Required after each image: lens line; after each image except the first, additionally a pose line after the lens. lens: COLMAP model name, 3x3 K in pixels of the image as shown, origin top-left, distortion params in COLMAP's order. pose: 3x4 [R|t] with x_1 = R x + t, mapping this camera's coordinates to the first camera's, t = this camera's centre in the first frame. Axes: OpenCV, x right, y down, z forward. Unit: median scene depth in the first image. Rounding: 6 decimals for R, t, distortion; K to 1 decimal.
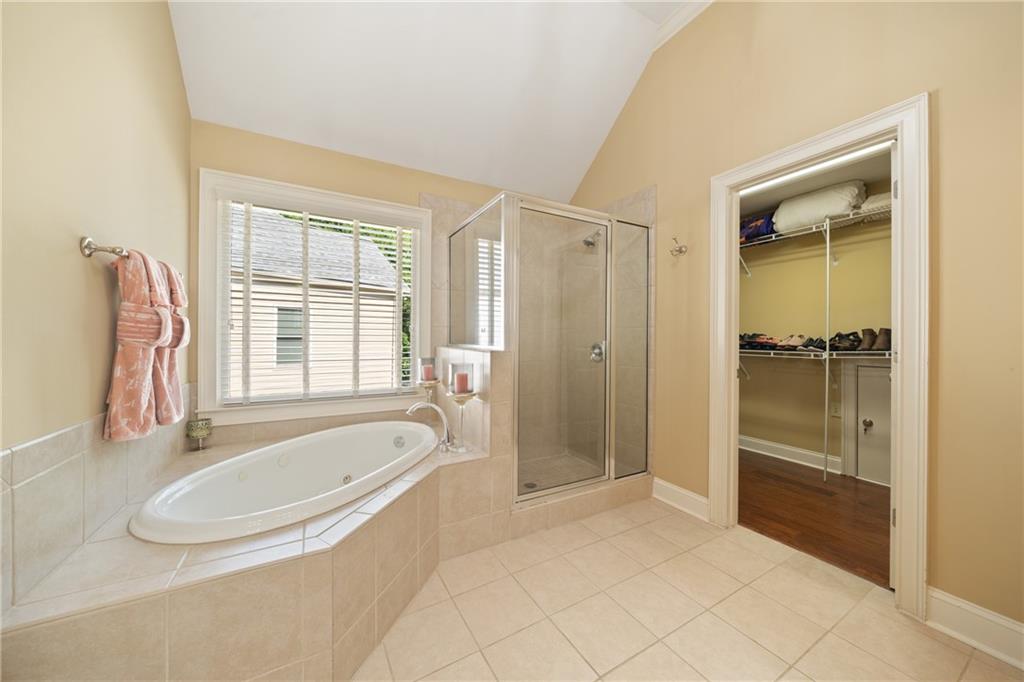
lens RADIAL K [[354.9, 0, 508.2], [0, 354.9, 338.7], [0, 0, 1]] dist [-0.002950, -0.000398]
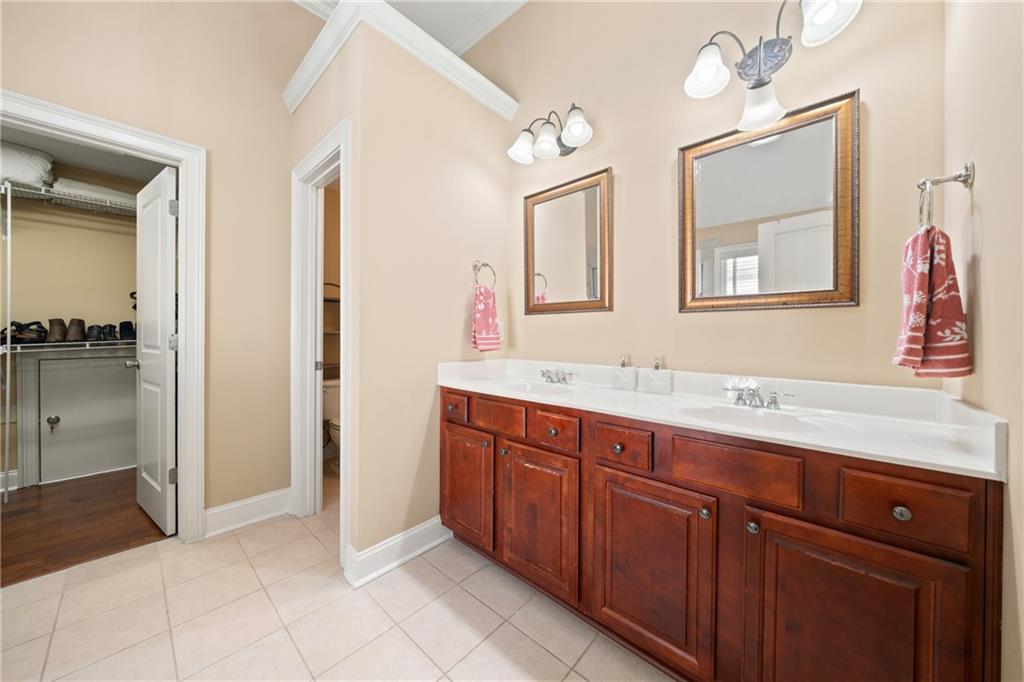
lens RADIAL K [[354.9, 0, 516.1], [0, 354.9, 335.0], [0, 0, 1]] dist [-0.002950, -0.000398]
pose [[-0.319830, -0.006389, 0.947453, -0.248330], [-0.005667, 0.999972, 0.004830, 0.003419], [-0.947458, -0.003824, -0.319857, 0.148769]]
